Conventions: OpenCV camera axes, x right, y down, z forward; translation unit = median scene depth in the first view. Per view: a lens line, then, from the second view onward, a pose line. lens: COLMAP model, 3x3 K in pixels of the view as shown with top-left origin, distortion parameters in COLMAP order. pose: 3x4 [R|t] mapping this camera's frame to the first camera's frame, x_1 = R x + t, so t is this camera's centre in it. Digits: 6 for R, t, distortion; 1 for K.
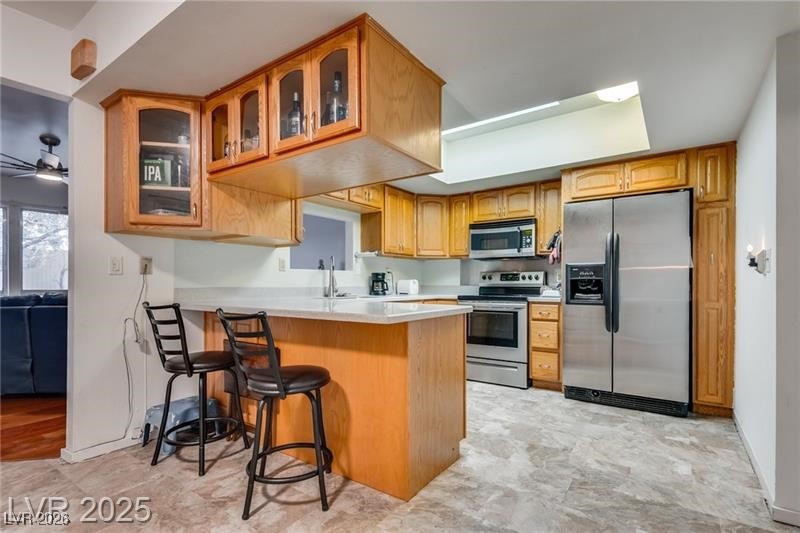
lens RADIAL K [[384.0, 0, 412.4], [0, 384.0, 288.4], [0, 0, 1]] dist [0.028236, -0.001249]
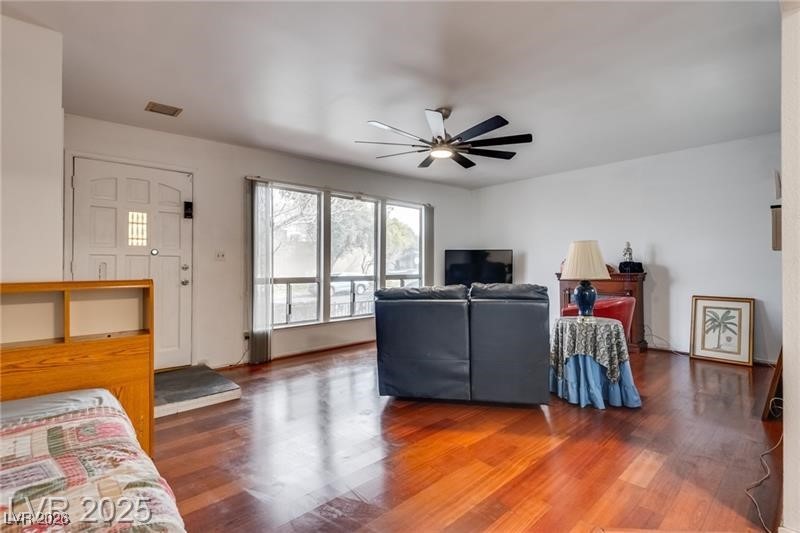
lens RADIAL K [[364.7, 0, 398.4], [0, 364.7, 264.8], [0, 0, 1]] dist [0.016481, -0.007685]
pose [[0.978359, -0.002416, -0.206899, -0.892078], [-0.000139, 0.999924, -0.012336, -0.019133], [0.206913, 0.012097, 0.978285, 0.172891]]
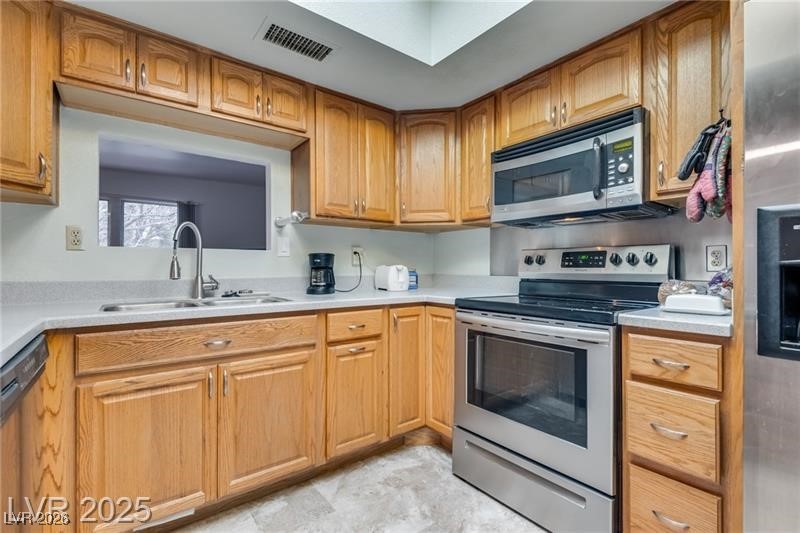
lens RADIAL K [[364.7, 0, 394.8], [0, 364.7, 269.8], [0, 0, 1]] dist [0.016481, -0.007685]
pose [[0.946986, 0.001574, -0.321272, 0.217347], [-0.003710, 0.999975, -0.006036, -0.015966], [0.321255, 0.006908, 0.946968, 0.615681]]
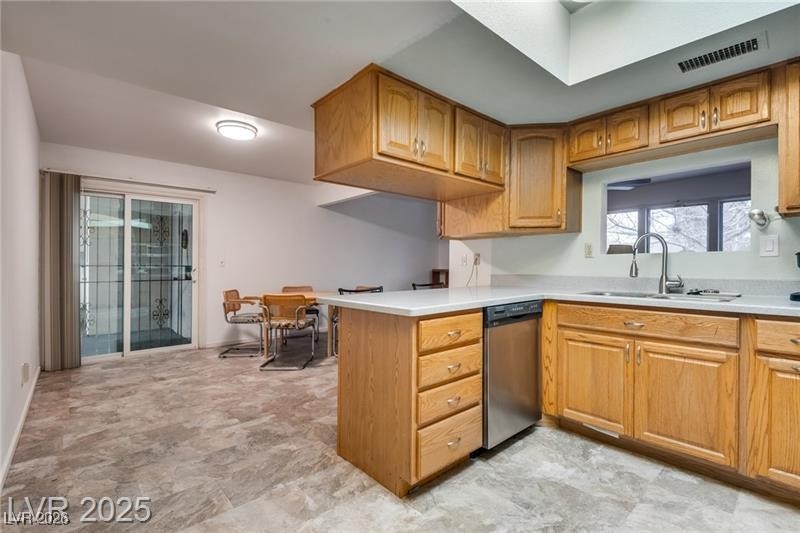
lens RADIAL K [[364.7, 0, 397.9], [0, 364.7, 264.5], [0, 0, 1]] dist [0.016481, -0.007685]
pose [[-0.243986, -0.002016, -0.969777, 0.525112], [-0.010492, 0.999945, 0.000561, -0.023853], [0.969722, 0.010312, -0.243994, 0.724292]]
